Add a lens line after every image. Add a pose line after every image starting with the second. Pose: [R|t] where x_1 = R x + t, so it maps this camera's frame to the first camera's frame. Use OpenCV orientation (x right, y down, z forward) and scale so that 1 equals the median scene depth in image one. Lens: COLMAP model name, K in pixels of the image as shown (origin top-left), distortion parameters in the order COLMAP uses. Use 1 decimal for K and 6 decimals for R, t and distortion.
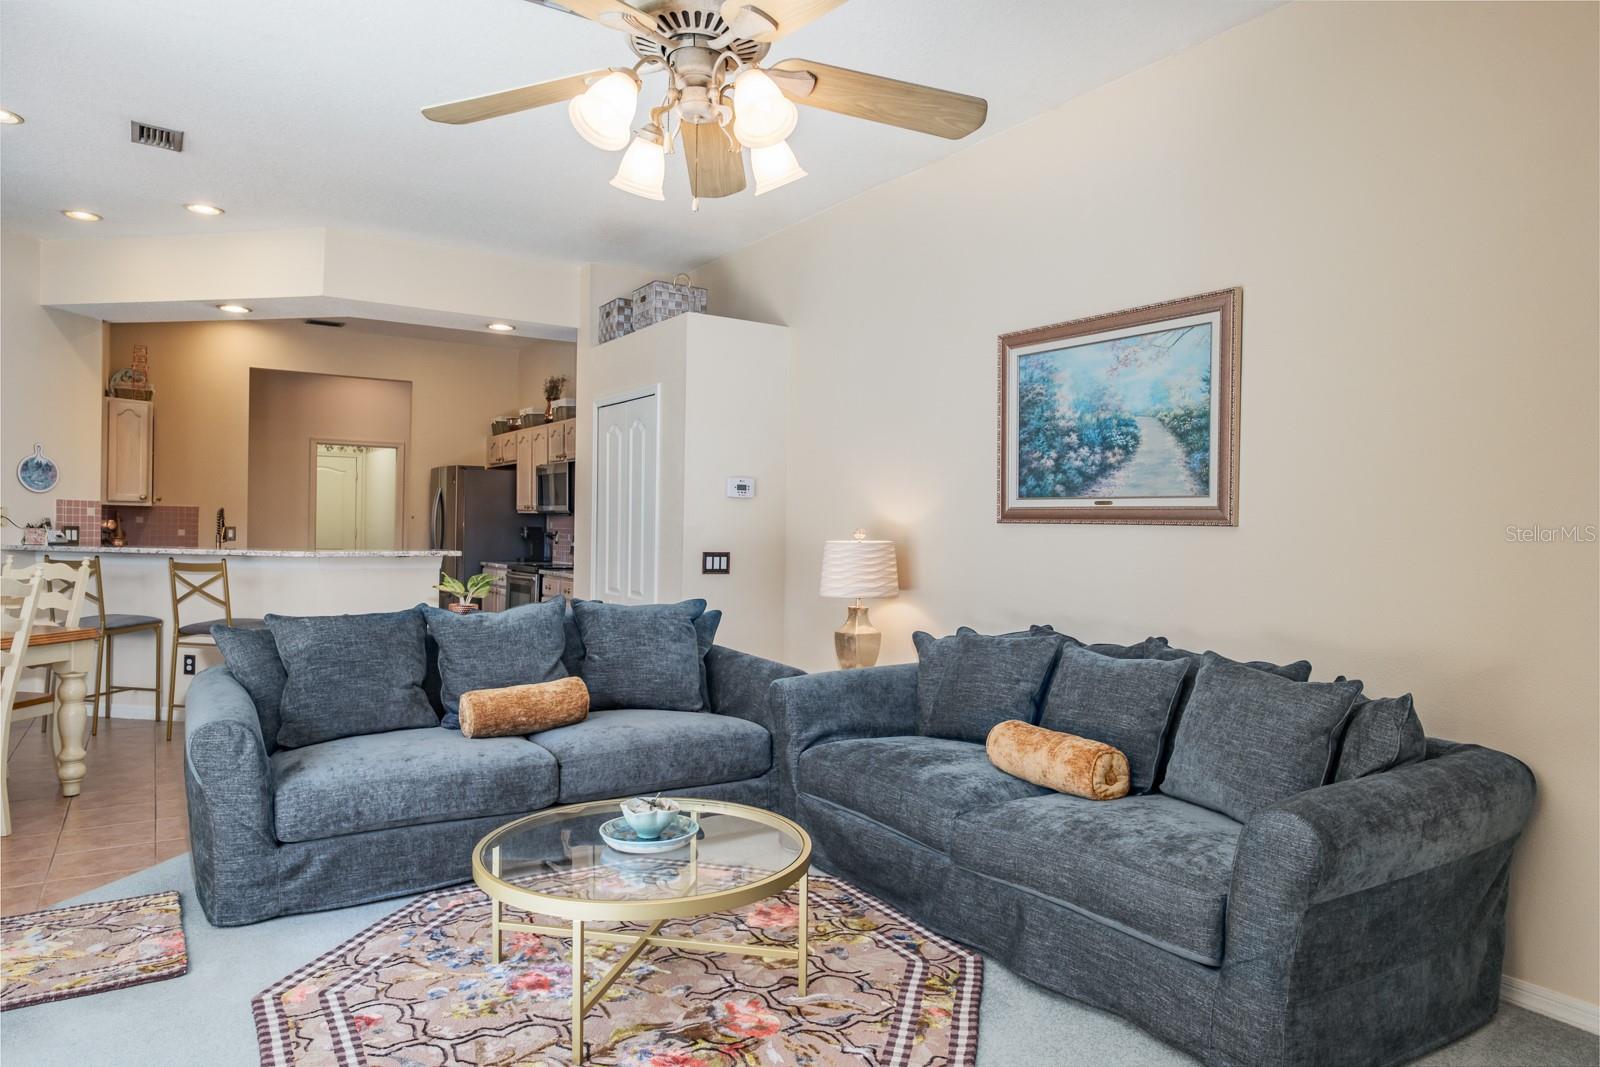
lens RADIAL K [[994.4, 0, 795.9], [0, 994.4, 535.4], [0, 0, 1]] dist [-0.013554, 0.005566]
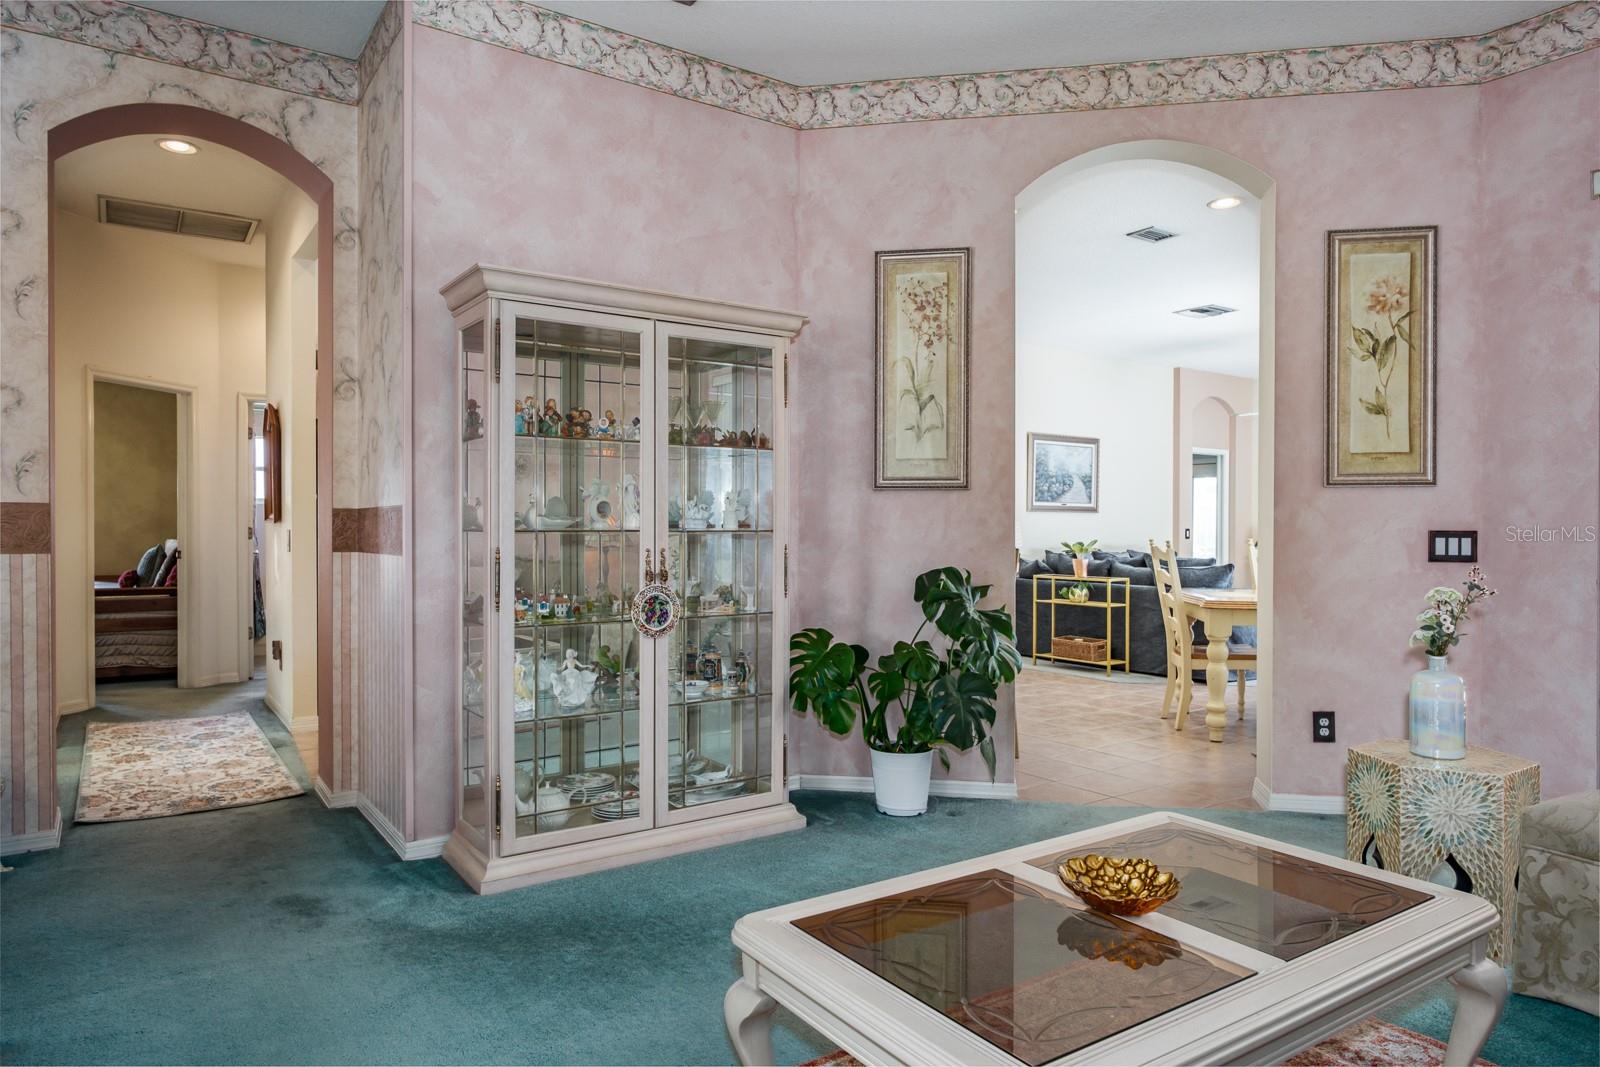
lens RADIAL K [[994.4, 0, 789.4], [0, 994.4, 533.7], [0, 0, 1]] dist [-0.013554, 0.005566]
pose [[-0.029950, -0.020529, 0.999341, -2.425884], [0.010111, 0.999732, 0.020840, -0.016778], [-0.999500, 0.010728, -0.029734, 1.850882]]
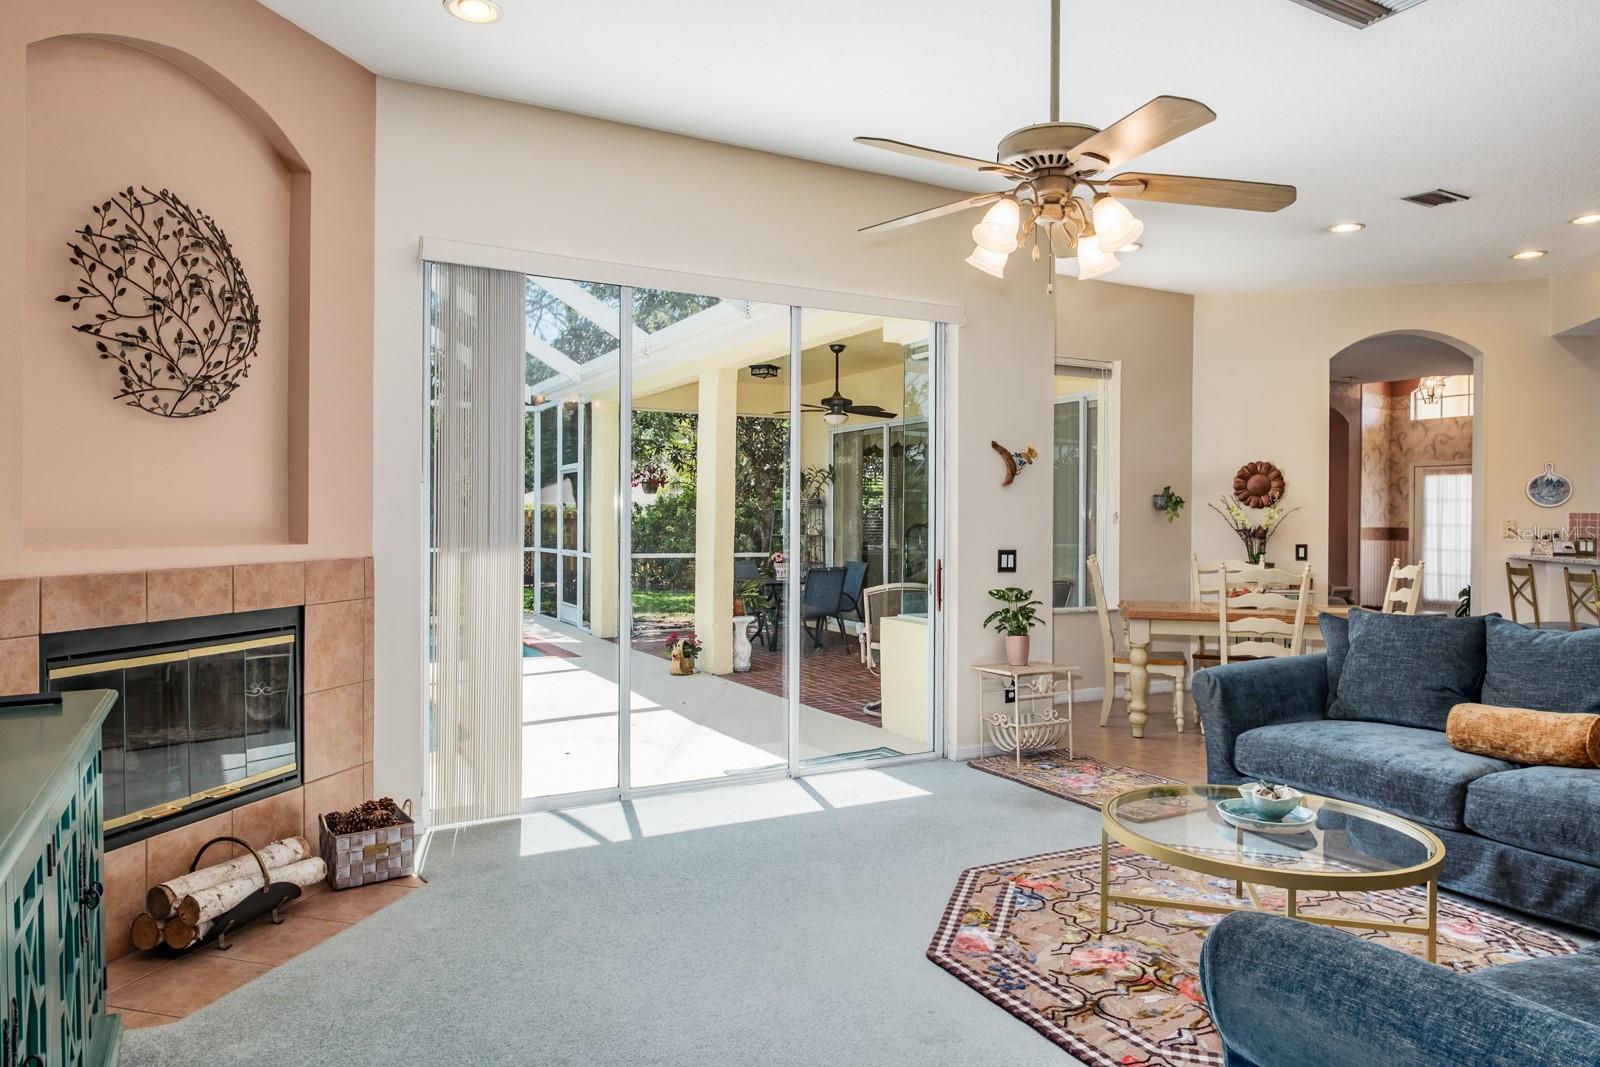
lens RADIAL K [[994.4, 0, 790.1], [0, 994.4, 527.3], [0, 0, 1]] dist [-0.013554, 0.005566]
pose [[-0.077544, -0.008071, -0.996956, 0.676150], [-0.020343, 0.999772, -0.006511, 0.006286], [0.996781, 0.019776, -0.077691, 0.406939]]
